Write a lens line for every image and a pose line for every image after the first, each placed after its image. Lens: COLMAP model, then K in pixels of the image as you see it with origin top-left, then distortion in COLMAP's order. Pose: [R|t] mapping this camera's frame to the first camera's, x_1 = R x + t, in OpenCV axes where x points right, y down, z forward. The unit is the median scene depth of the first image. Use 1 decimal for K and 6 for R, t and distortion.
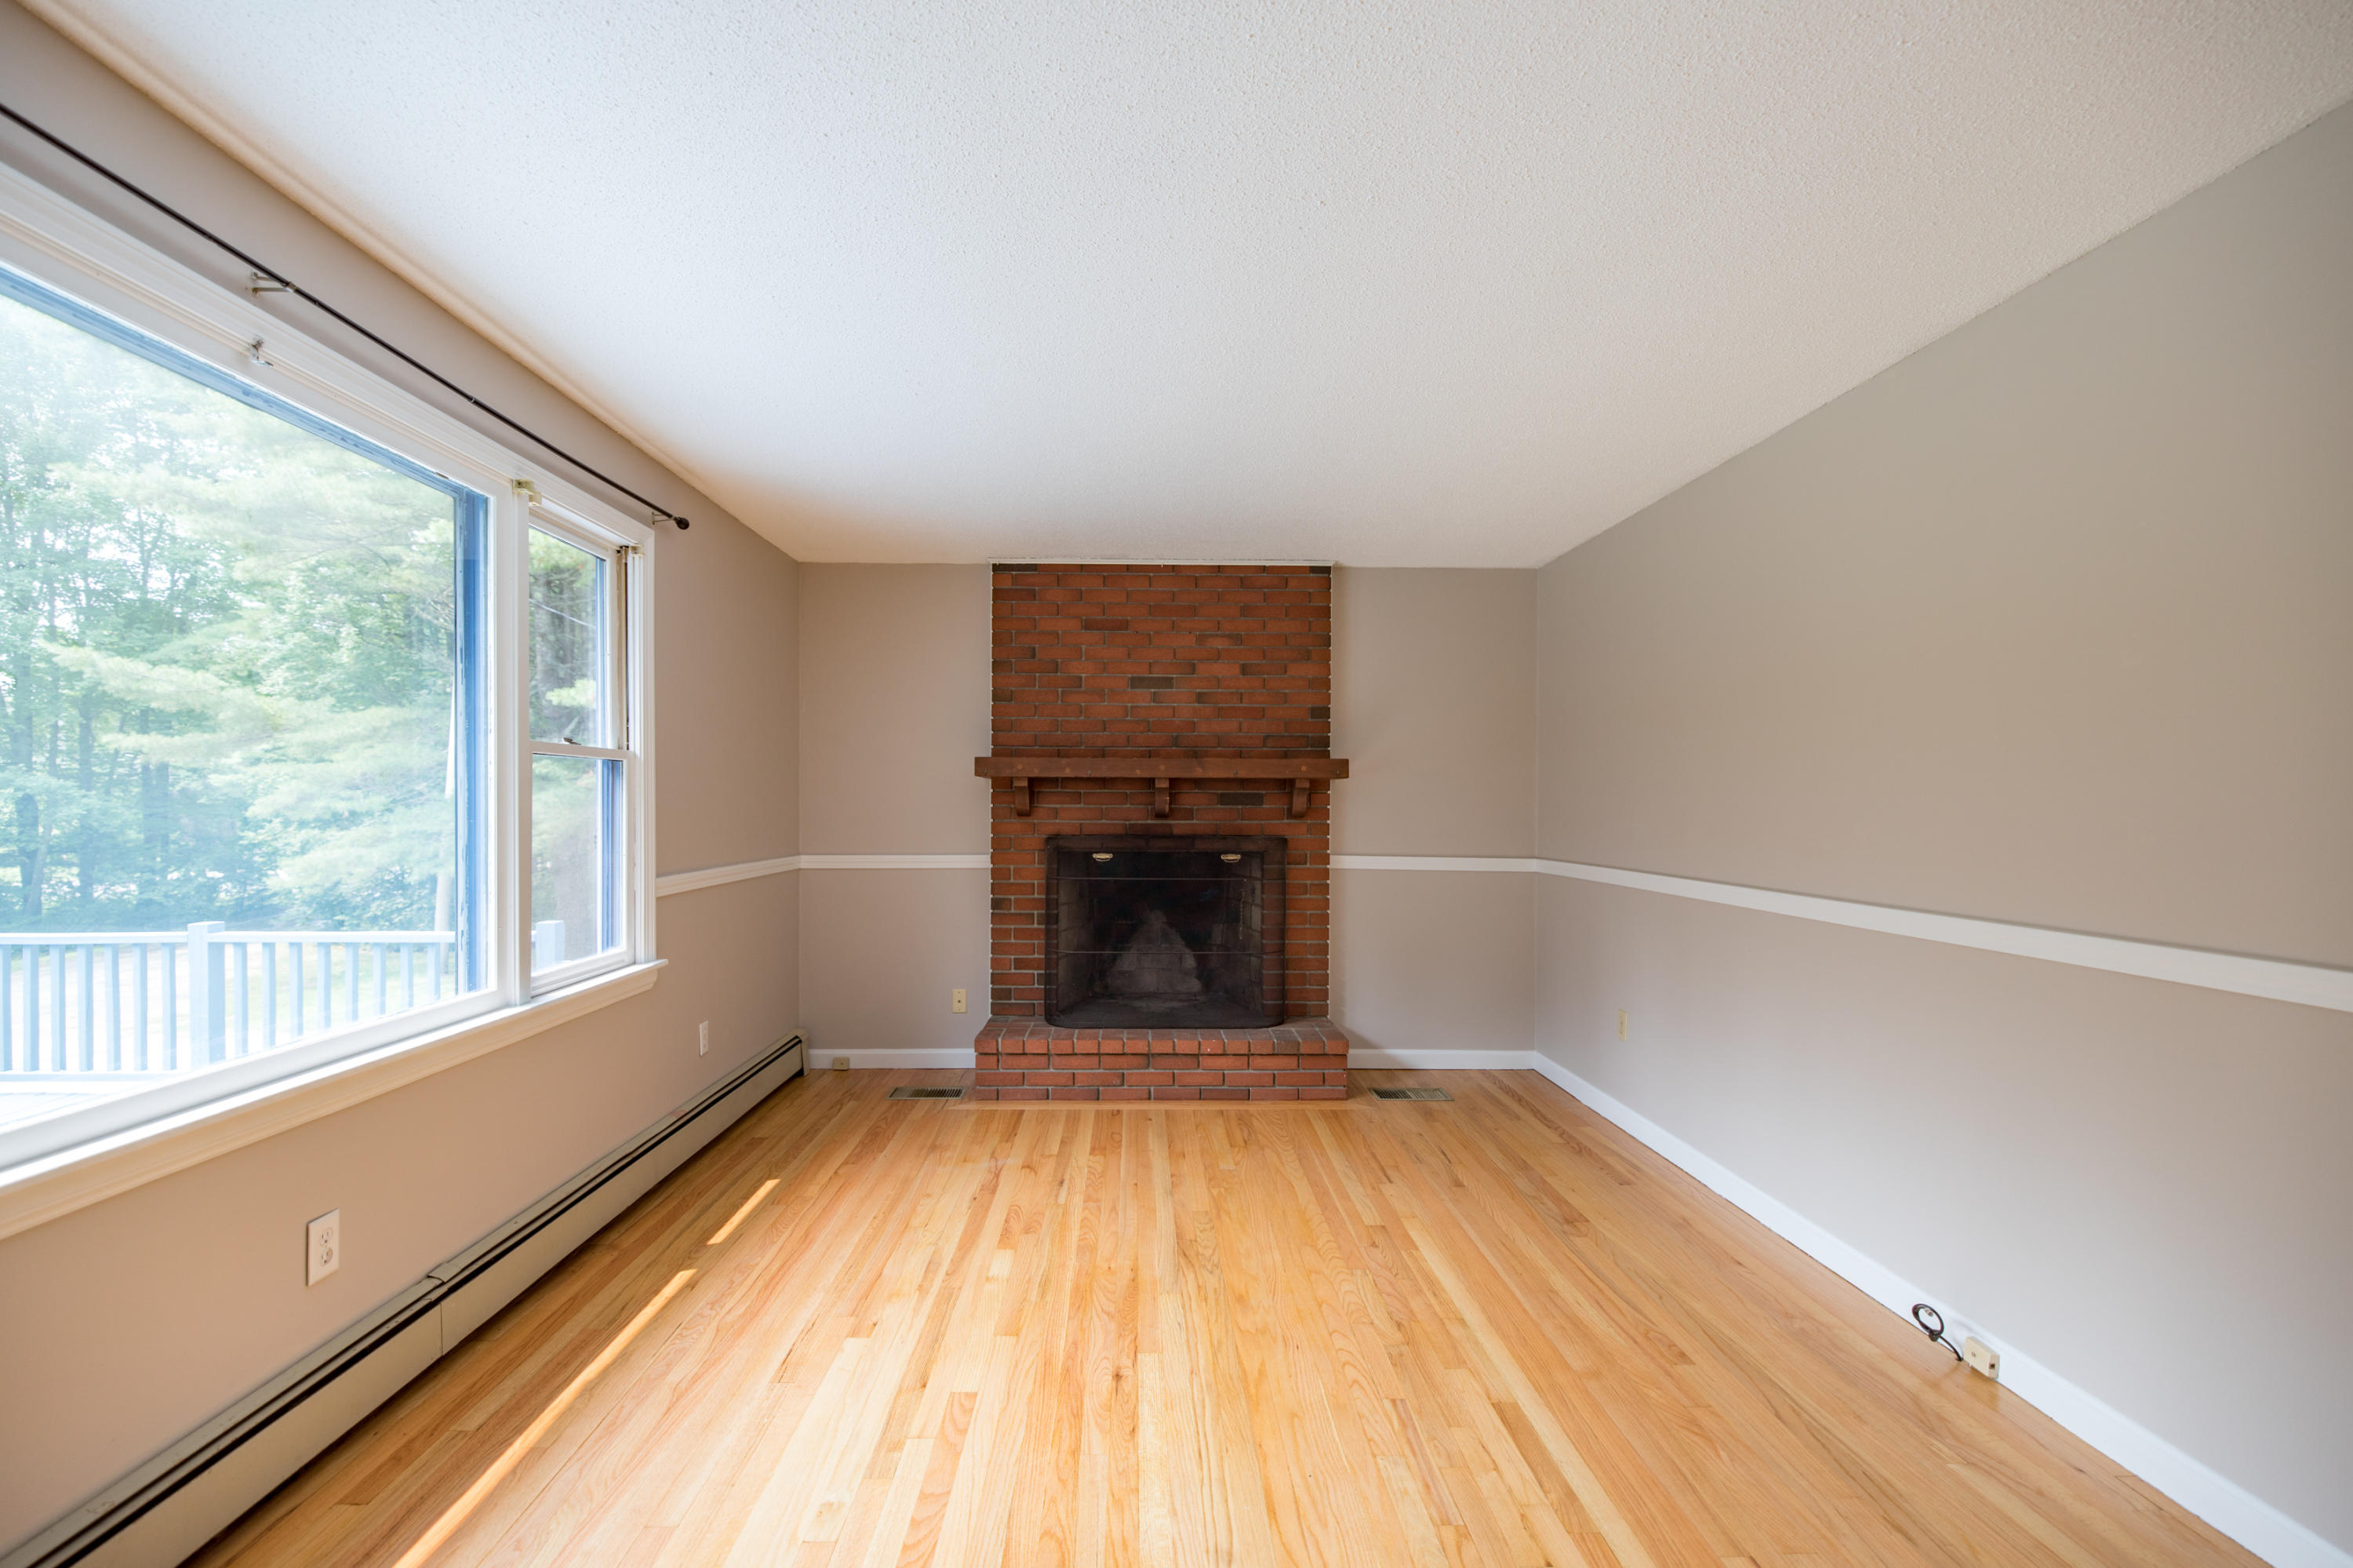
lens RADIAL K [[1003.7, 0, 1169.6], [0, 1003.7, 800.3], [0, 0, 1]] dist [0.002084, 0.000749]
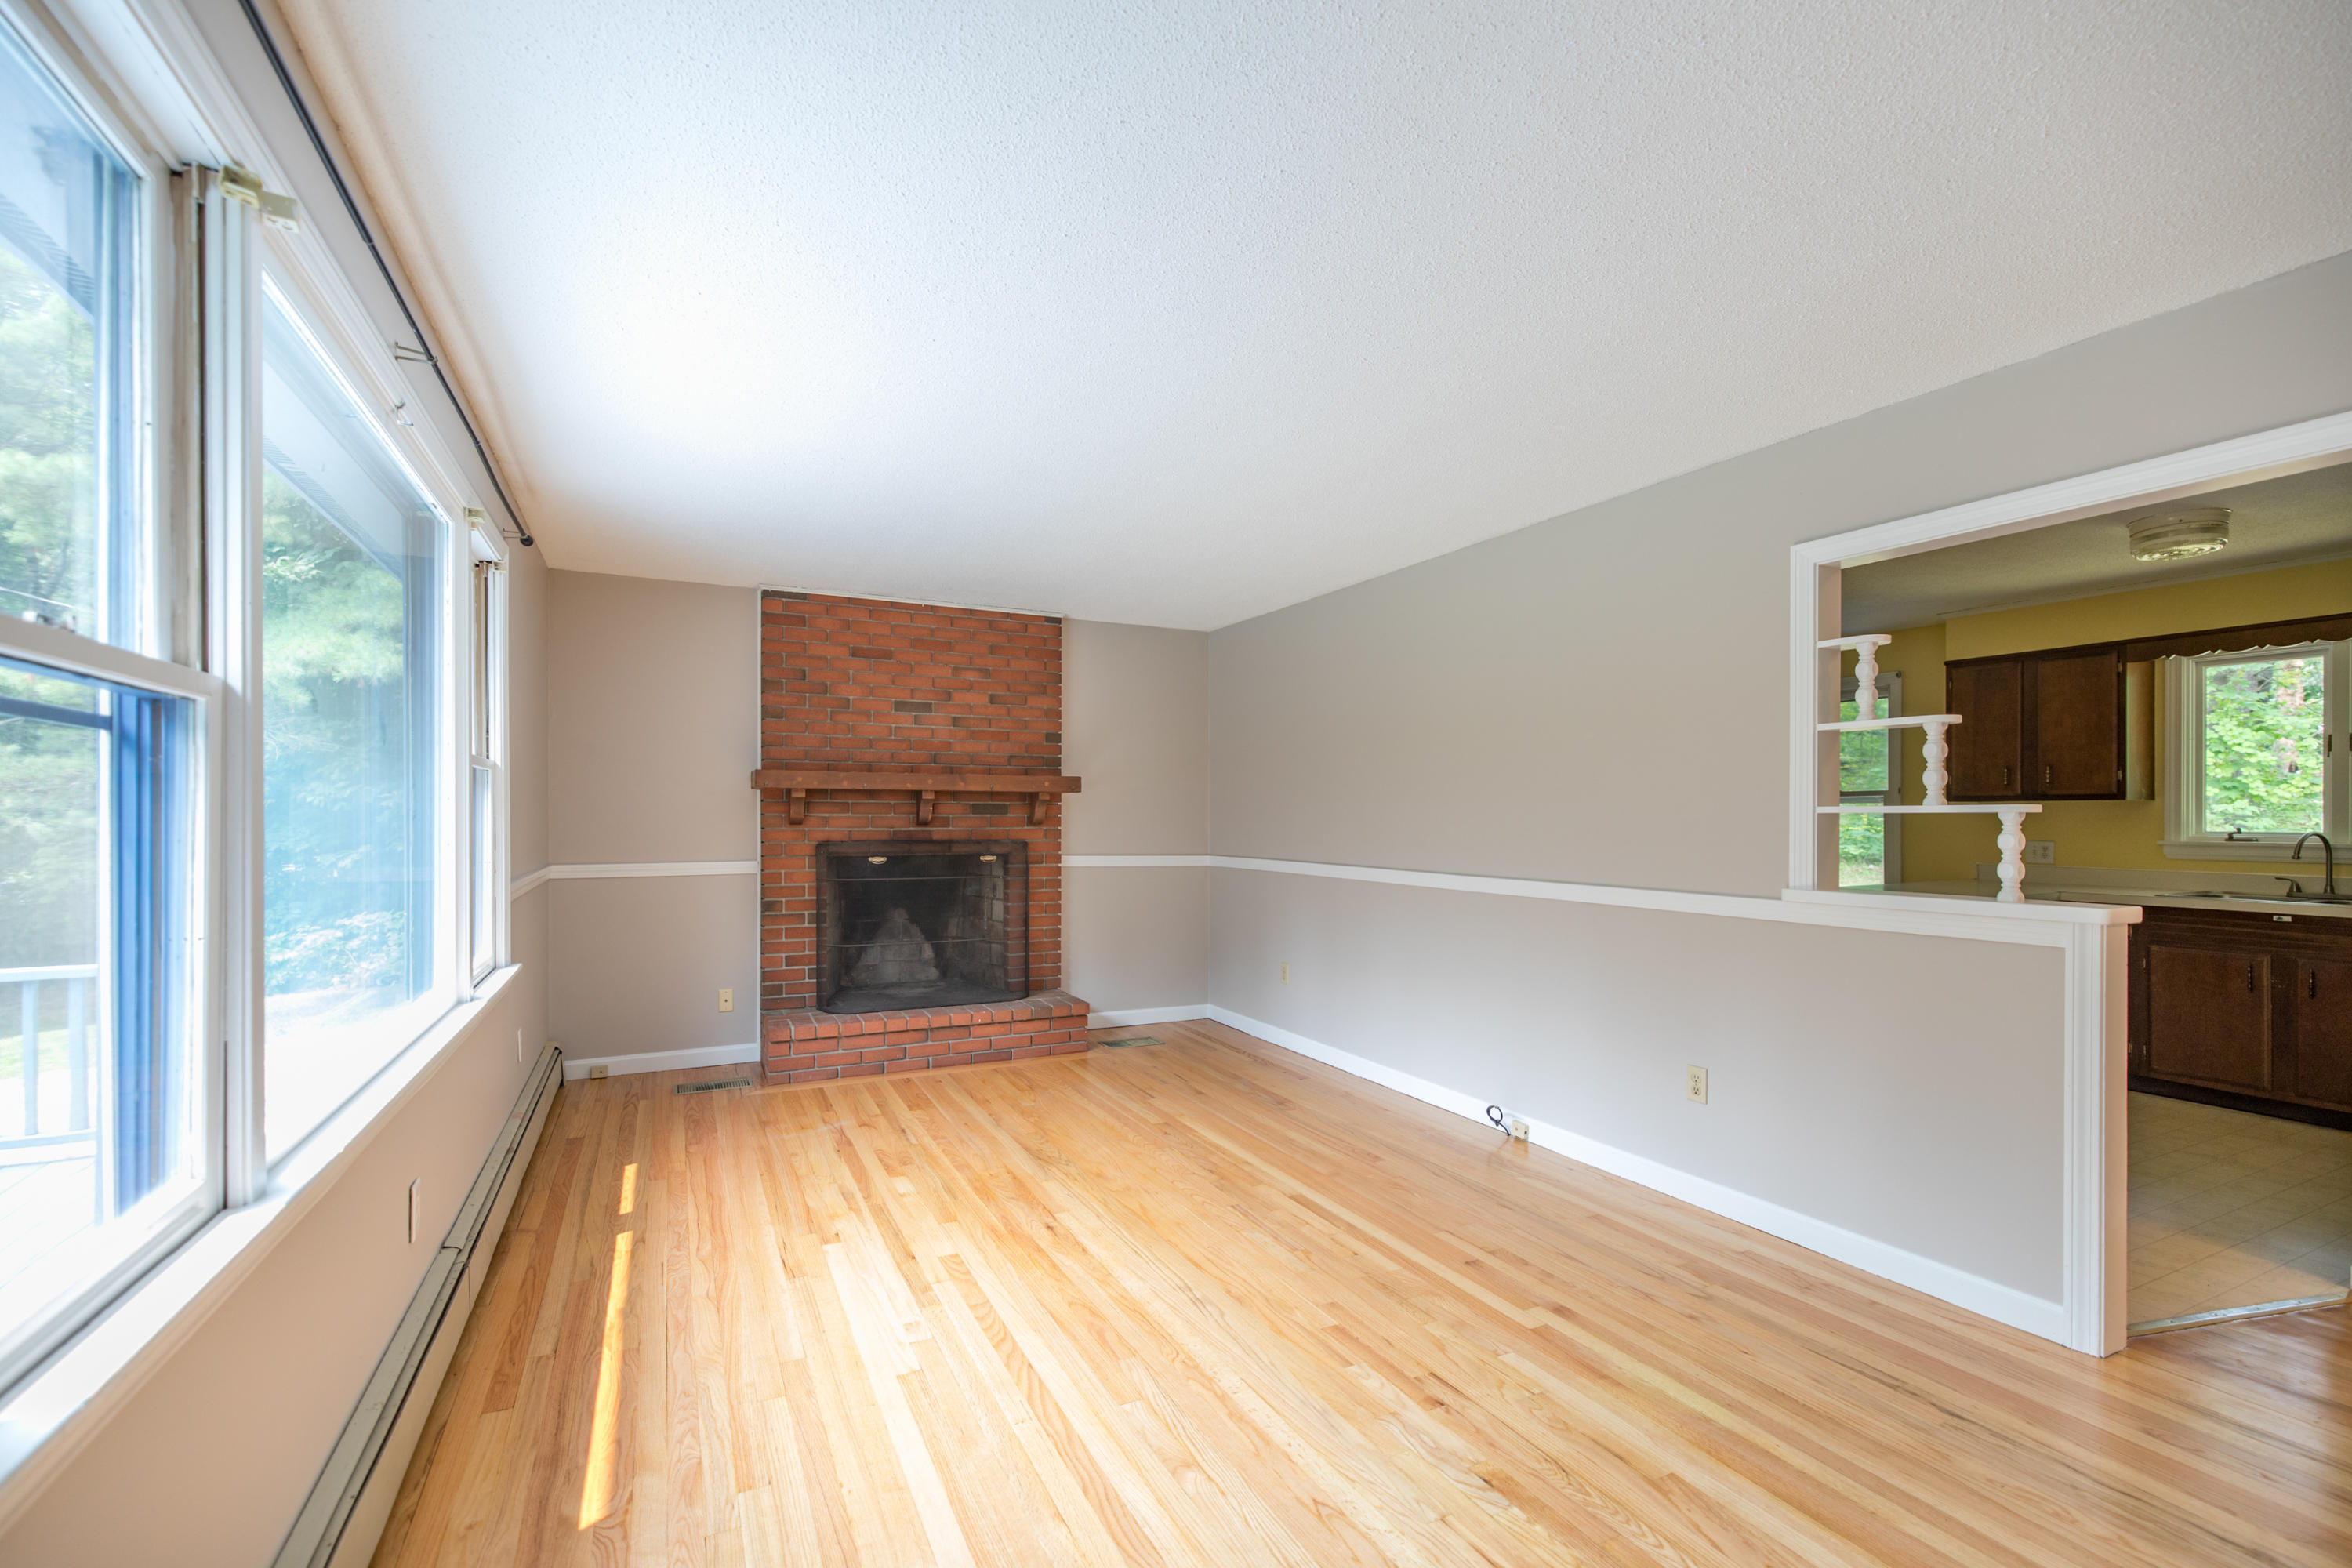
lens RADIAL K [[1003.3, 0, 1178.5], [0, 1003.3, 805.7], [0, 0, 1]] dist [0.002084, 0.000749]
pose [[0.901957, 0.003395, 0.431813, -0.313448], [-0.001429, 0.999987, -0.004879, 0.000017], [-0.431824, 0.003784, 0.901950, -0.206745]]
